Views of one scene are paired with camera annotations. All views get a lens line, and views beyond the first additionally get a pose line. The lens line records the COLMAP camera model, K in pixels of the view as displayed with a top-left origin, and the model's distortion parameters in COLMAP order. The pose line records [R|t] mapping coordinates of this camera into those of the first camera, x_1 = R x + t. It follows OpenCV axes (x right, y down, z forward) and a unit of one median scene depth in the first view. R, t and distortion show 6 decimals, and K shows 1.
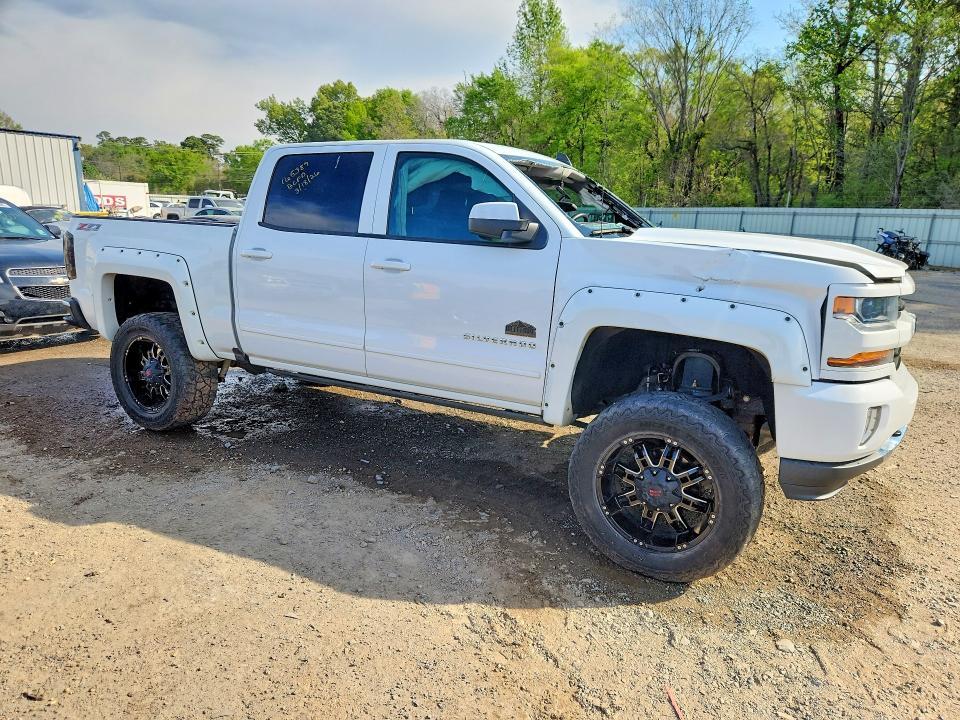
lens RADIAL K [[782.2, 0, 480.0], [0, 782.2, 360.0], [0, 0, 1]] dist [0.114520, 0.000339]
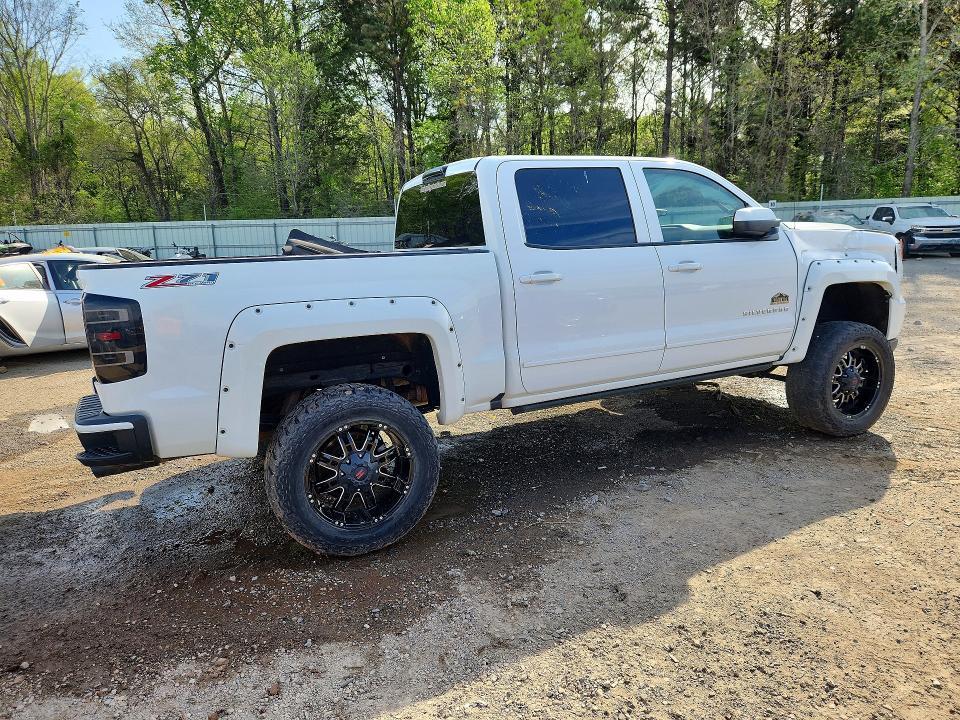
lens RADIAL K [[786.8, 0, 480.0], [0, 786.8, 360.0], [0, 0, 1]] dist [0.007592, 0.019500]
pose [[0.420135, -0.196303, 0.885975, -1.176908], [0.208352, 0.971107, 0.116364, -0.171244], [-0.883219, 0.135706, 0.448896, 0.717466]]
